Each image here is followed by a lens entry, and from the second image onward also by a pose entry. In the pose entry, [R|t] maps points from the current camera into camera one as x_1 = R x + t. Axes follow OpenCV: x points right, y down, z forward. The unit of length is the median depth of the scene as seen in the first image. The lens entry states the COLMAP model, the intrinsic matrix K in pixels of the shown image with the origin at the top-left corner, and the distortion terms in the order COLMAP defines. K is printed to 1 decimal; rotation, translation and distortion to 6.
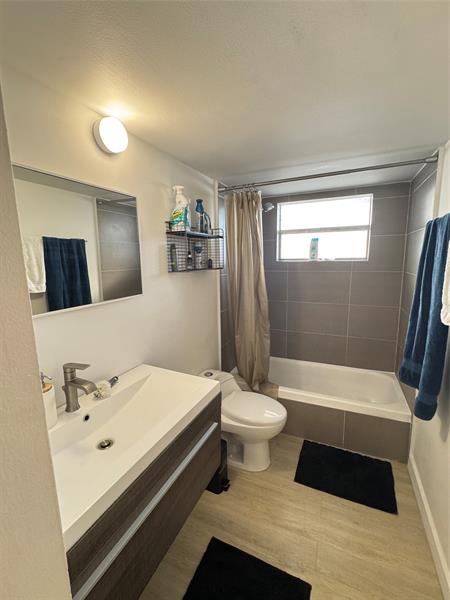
lens RADIAL K [[261.2, 0, 226.9], [0, 261.2, 301.0], [0, 0, 1]] dist [0.000161, -0.000907]
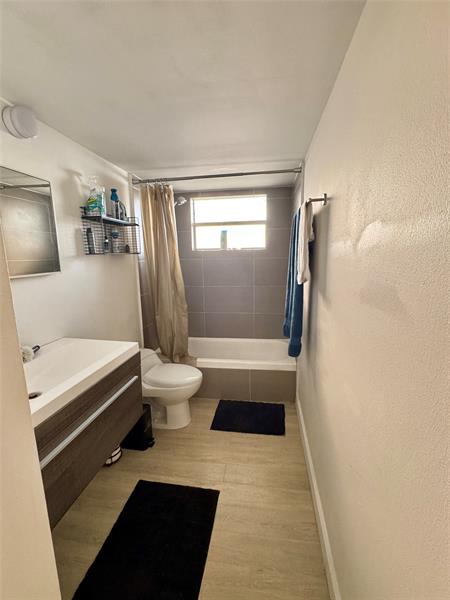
lens RADIAL K [[261.2, 0, 225.0], [0, 261.2, 299.6], [0, 0, 1]] dist [0.000161, -0.000907]
pose [[0.963134, -0.047852, 0.264732, 0.030260], [0.046798, 0.998851, 0.010289, 0.076698], [-0.264920, 0.002479, 0.964267, -0.162231]]
